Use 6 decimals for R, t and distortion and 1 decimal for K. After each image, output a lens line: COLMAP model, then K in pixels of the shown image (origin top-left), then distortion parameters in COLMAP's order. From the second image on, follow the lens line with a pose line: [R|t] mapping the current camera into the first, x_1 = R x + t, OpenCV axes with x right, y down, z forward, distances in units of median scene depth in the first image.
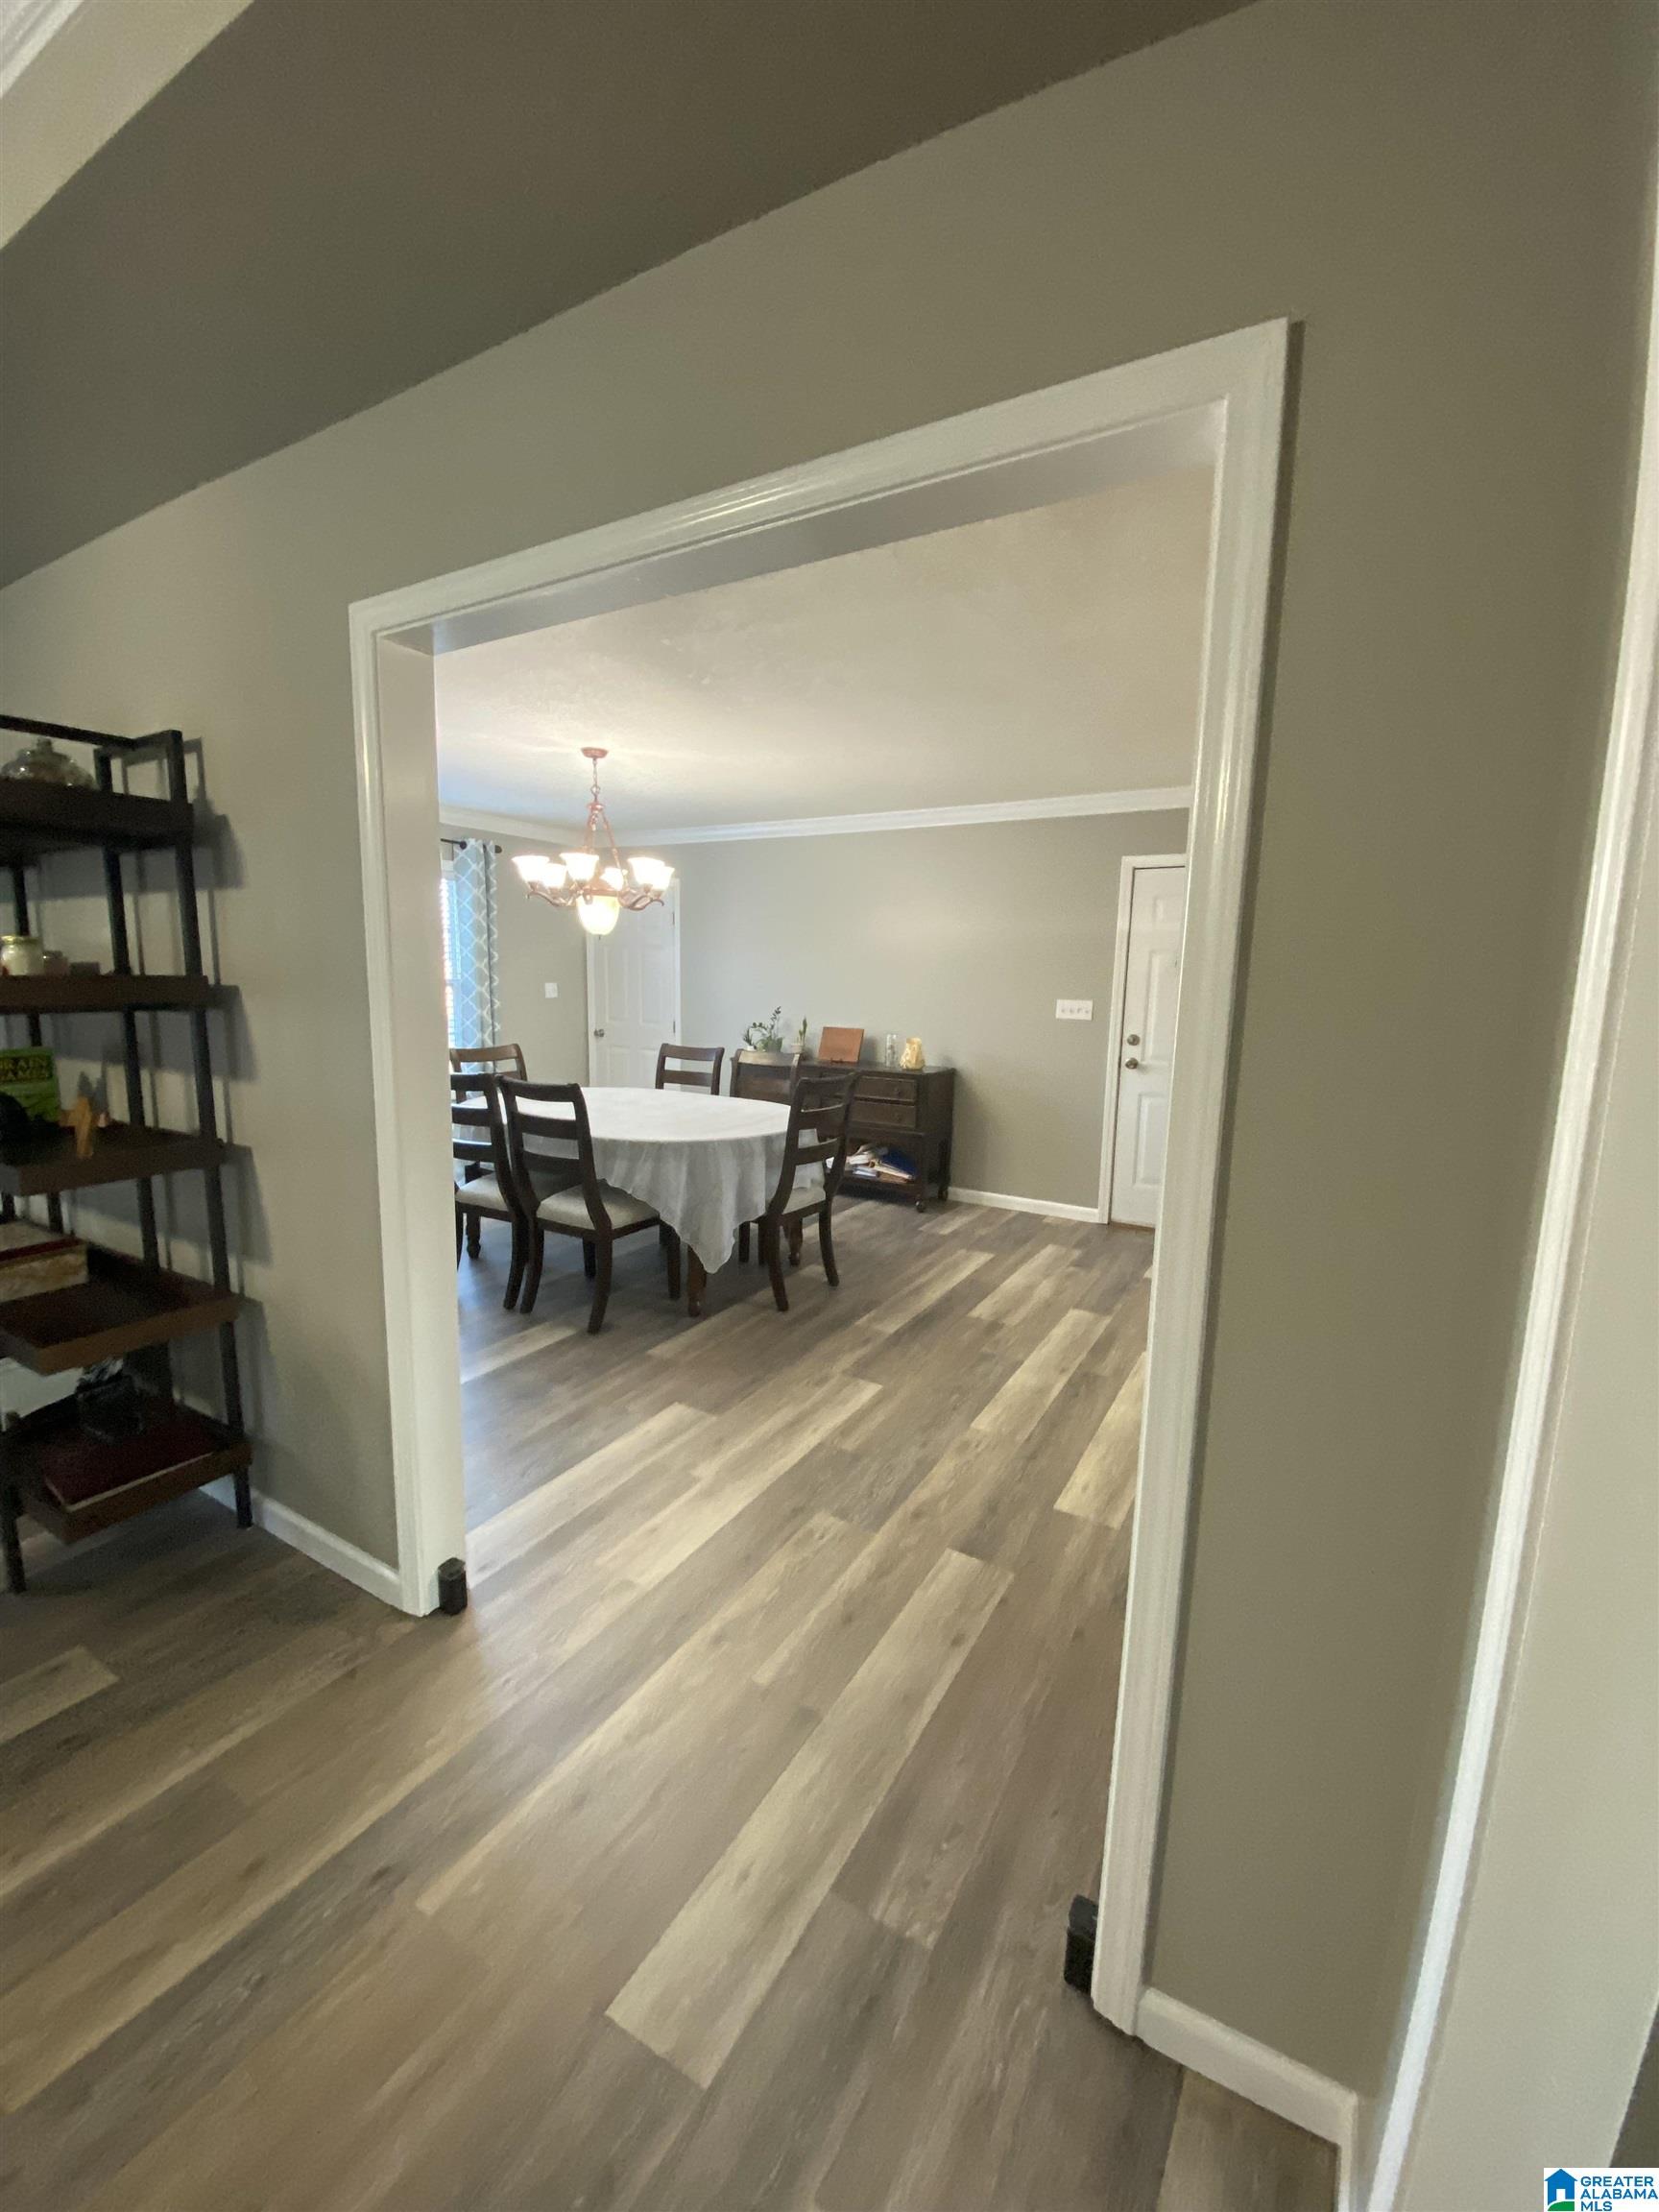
lens RADIAL K [[882.9, 0, 843.1], [0, 882.9, 1107.2], [0, 0, 1]] dist [0.050520, -0.037476]
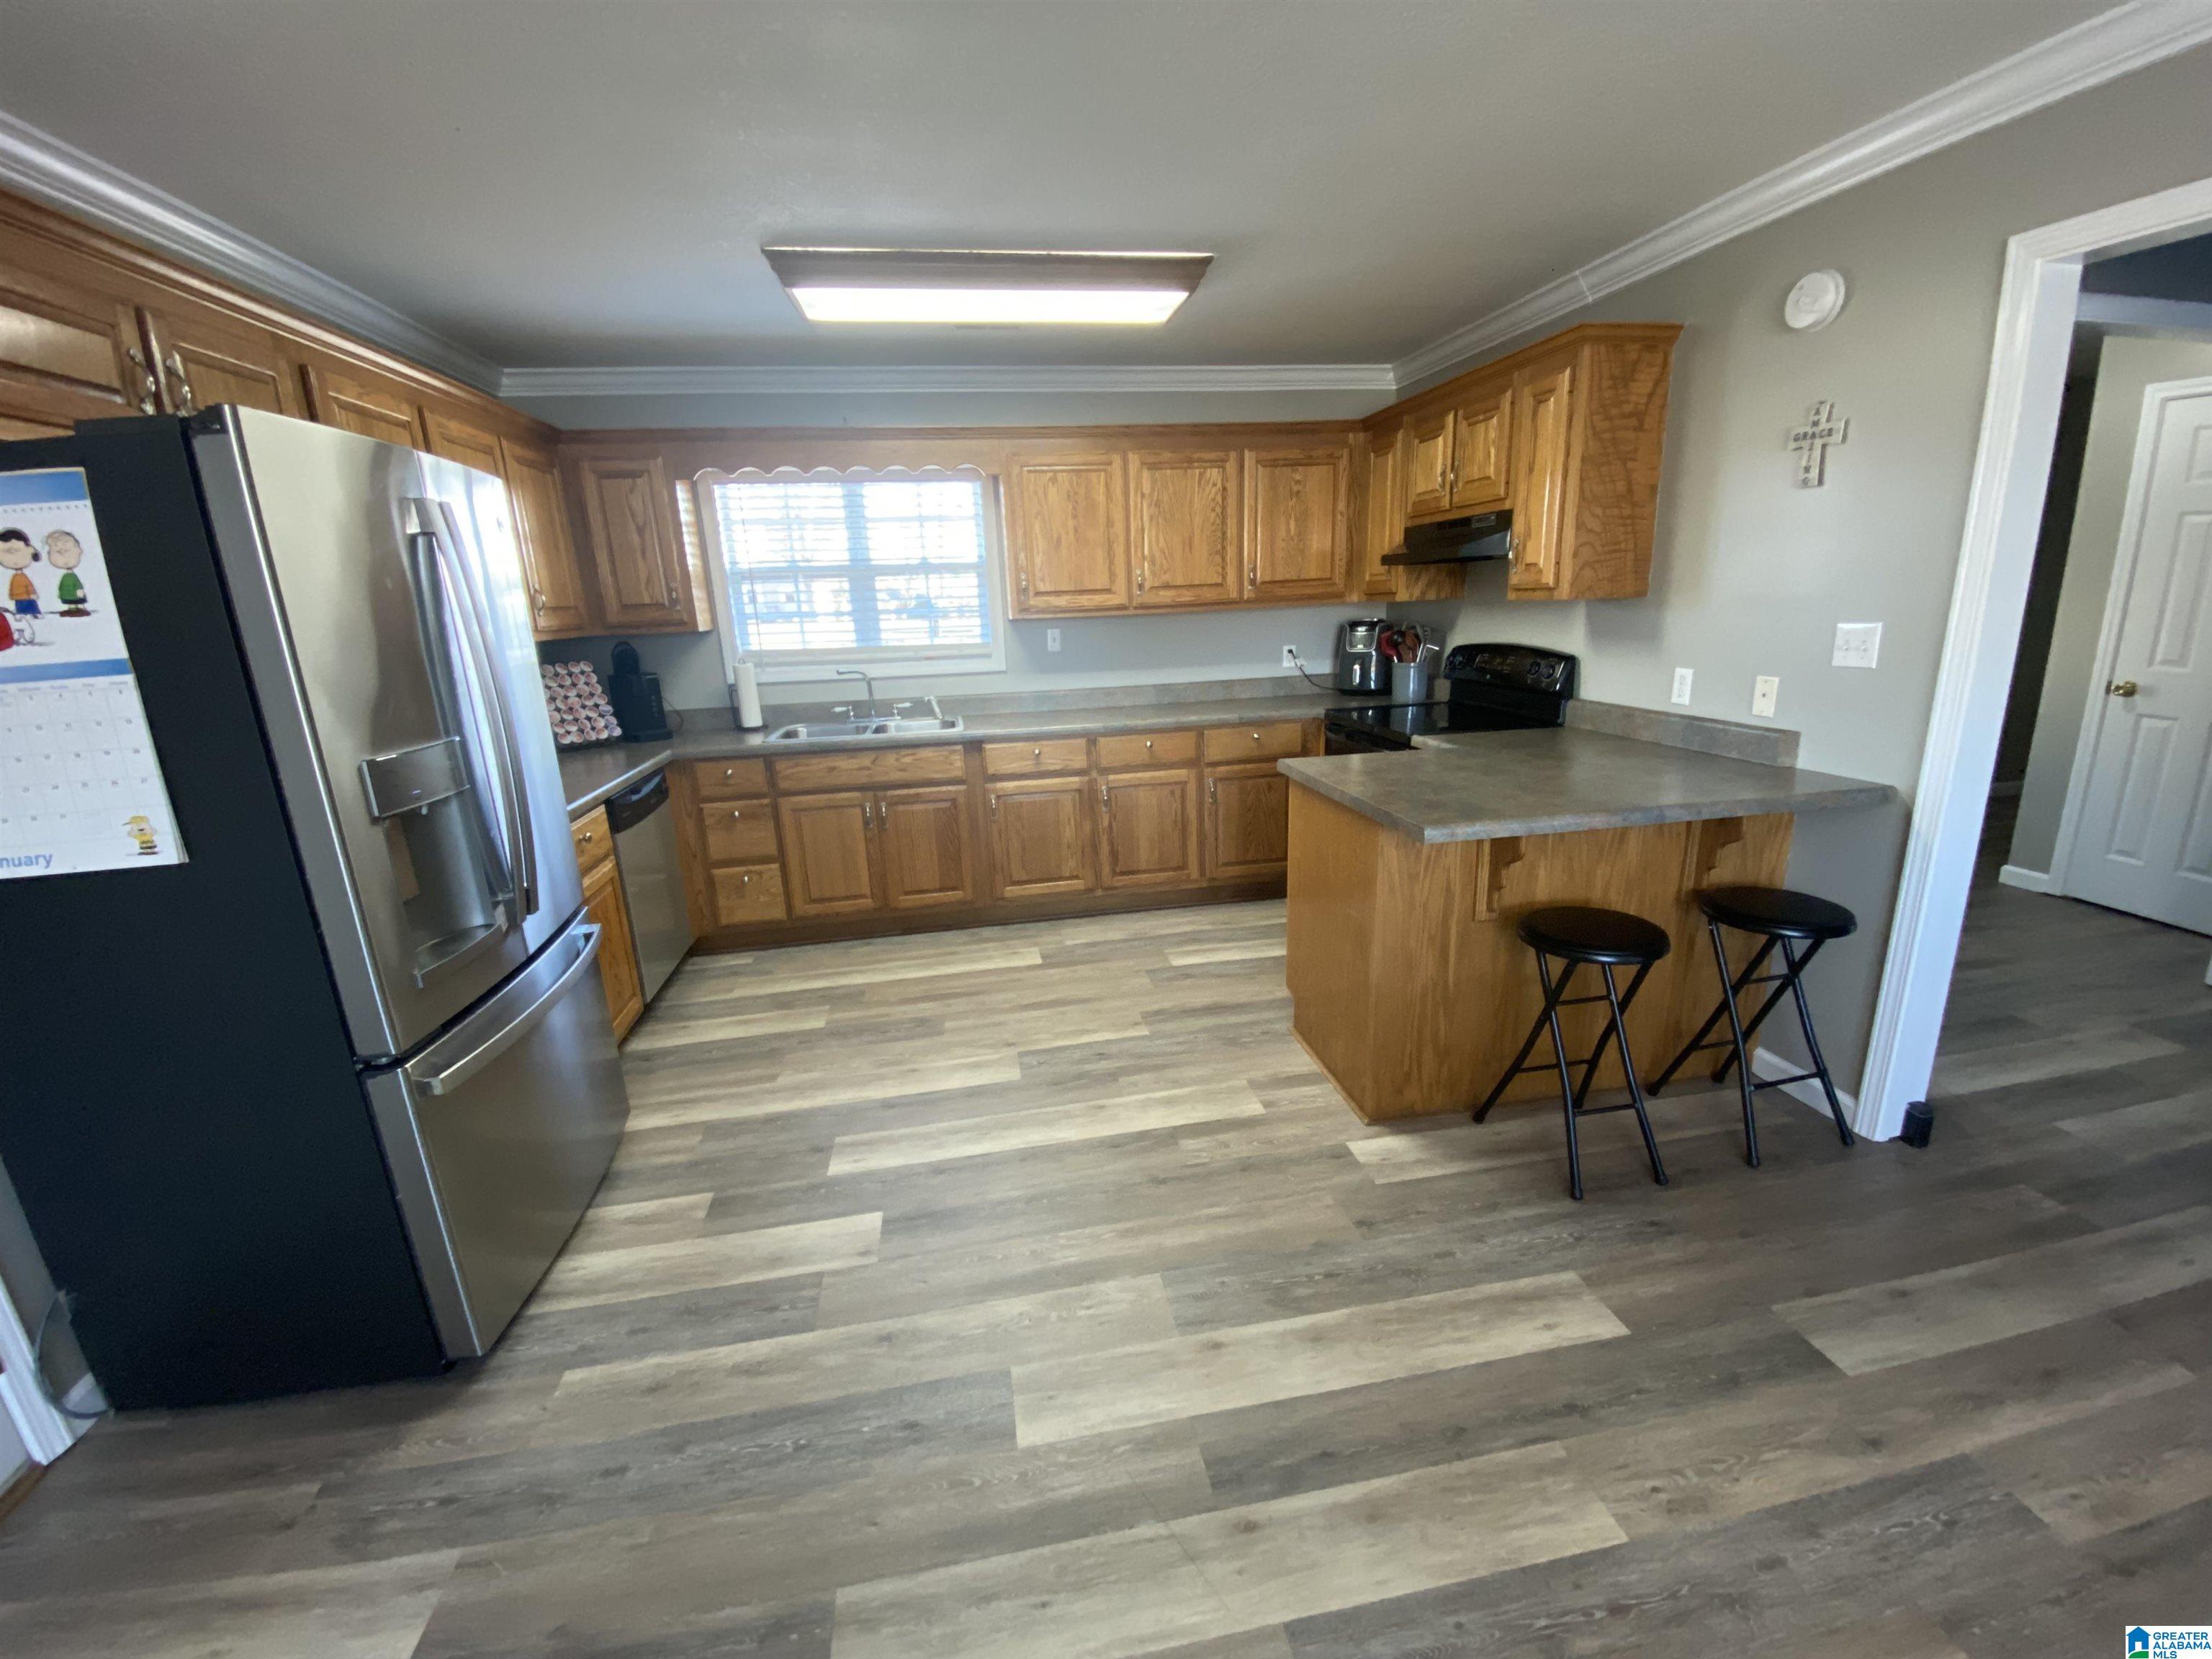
lens RADIAL K [[897.0, 0, 1106.0], [0, 897.0, 829.5], [0, 0, 1]] dist [0.066470, -0.041373]
pose [[-0.638956, -0.192229, 0.744837, 0.021621], [0.142407, 0.921977, 0.360110, -0.177616], [-0.755946, 0.336164, -0.561728, 1.141978]]
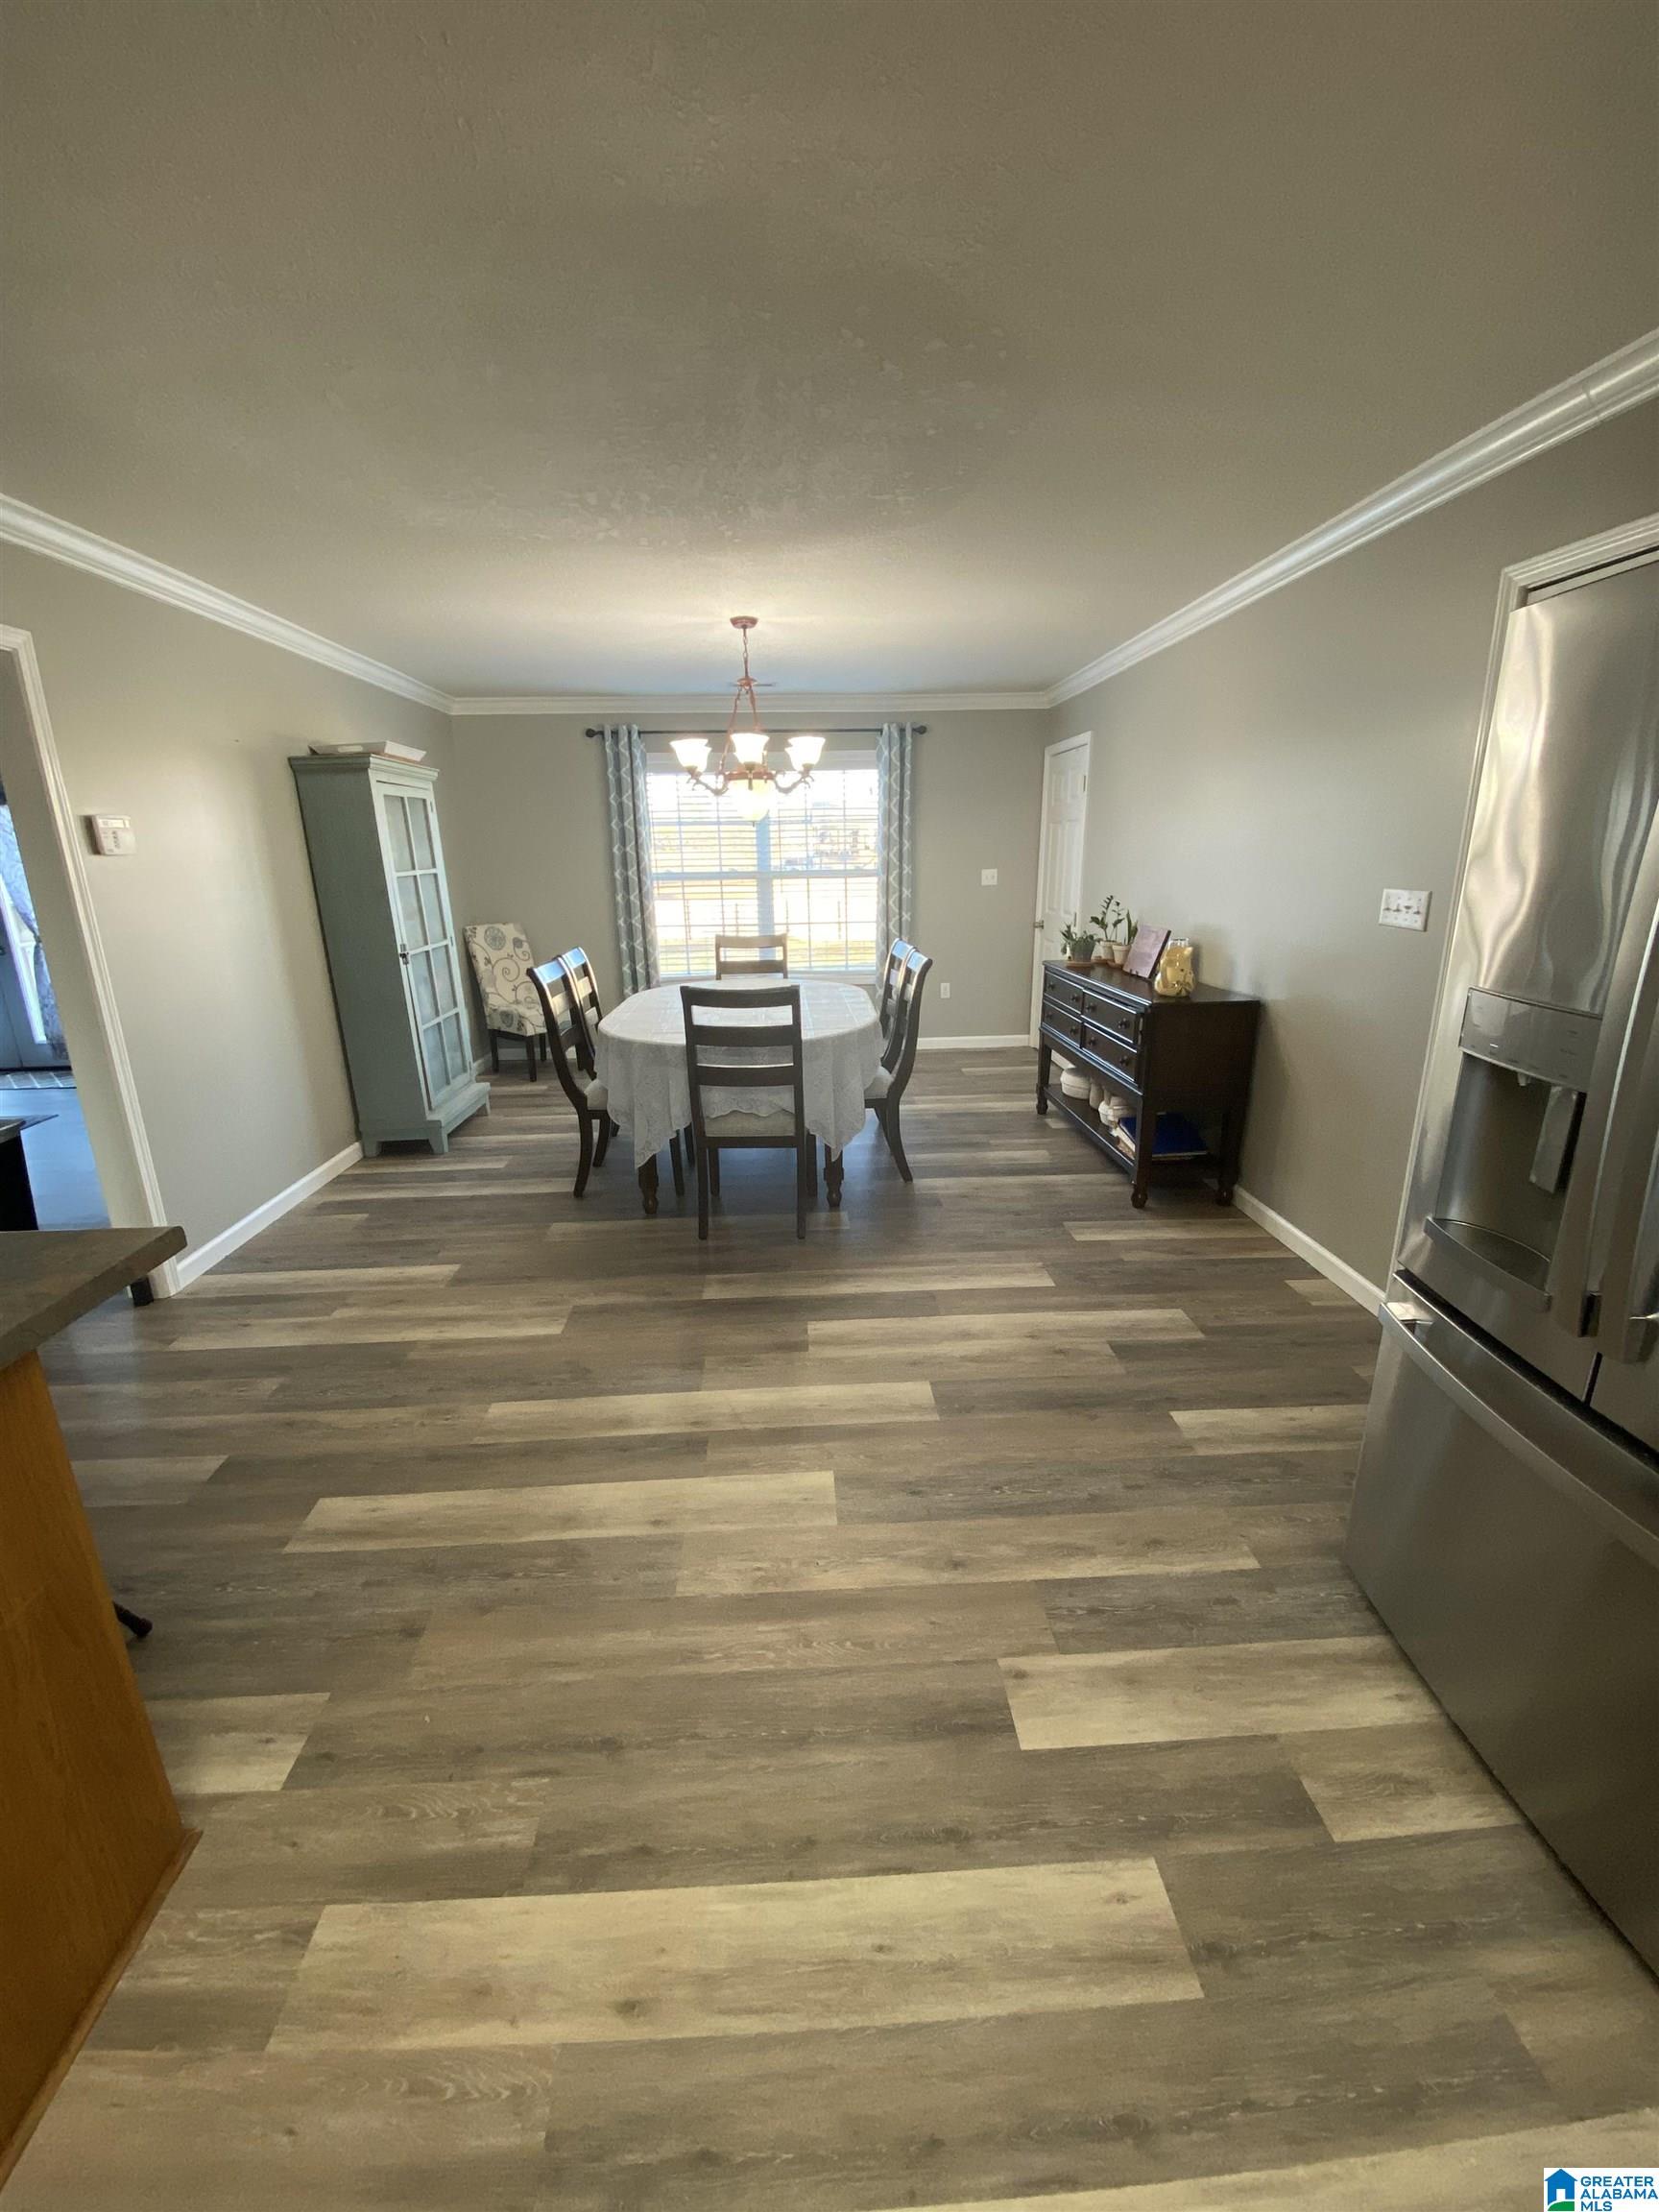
lens RADIAL K [[894.2, 0, 830.9], [0, 894.2, 1108.7], [0, 0, 1]] dist [0.023463, -0.019374]
pose [[0.540554, 0.201518, -0.816818, 0.807652], [-0.098491, 0.979371, 0.176442, -0.084799], [0.835524, -0.014927, 0.549251, 0.671837]]
